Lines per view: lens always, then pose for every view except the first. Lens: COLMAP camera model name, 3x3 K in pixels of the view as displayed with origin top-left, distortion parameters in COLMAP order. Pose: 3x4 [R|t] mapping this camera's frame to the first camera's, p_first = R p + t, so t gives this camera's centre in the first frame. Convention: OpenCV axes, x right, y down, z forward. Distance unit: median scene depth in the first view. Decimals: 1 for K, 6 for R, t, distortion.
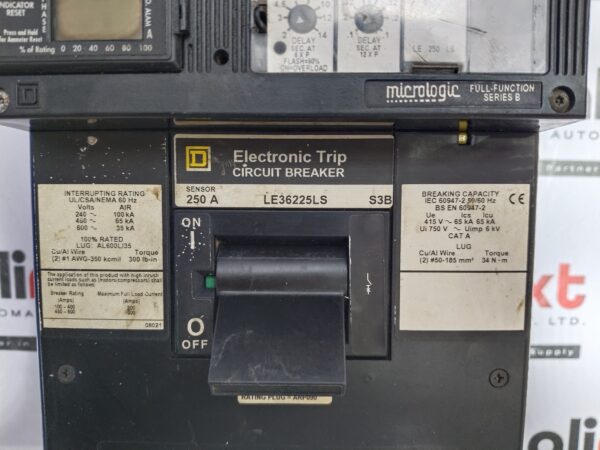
lens RADIAL K [[483.6, 0, 291.1], [0, 483.6, 224.6], [0, 0, 1]] dist [0.072623, -0.217525]
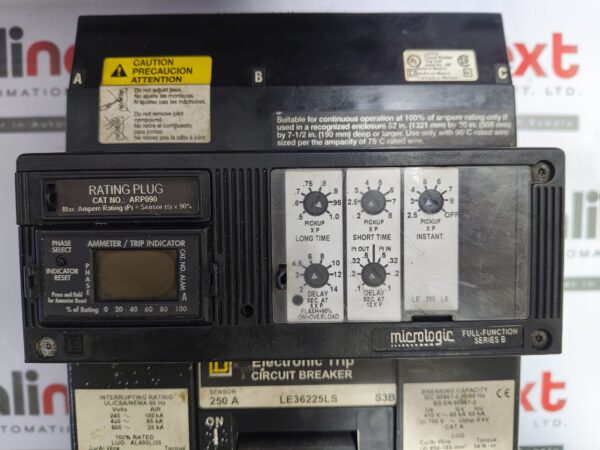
lens RADIAL K [[489.3, 0, 290.4], [0, 489.3, 224.3], [0, 0, 1]] dist [0.004683, -0.109881]
pose [[0.999404, -0.020563, 0.027730, -0.056026], [0.021393, 0.999321, -0.029989, -0.420960], [-0.027094, 0.030564, 0.999166, -0.130538]]
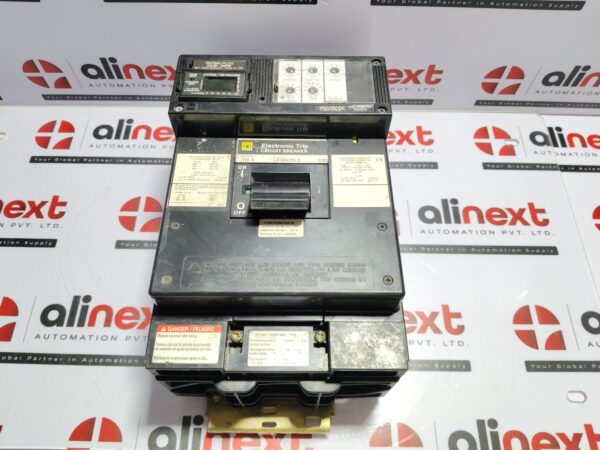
lens RADIAL K [[486.6, 0, 300.0], [0, 486.6, 225.0], [0, 0, 1]] dist [-0.010970, -0.003899]
pose [[0.999605, 0.013913, 0.024408, 0.018223], [0.002267, 0.826000, -0.563665, 1.556601], [-0.028004, 0.563498, 0.825643, -0.786265]]
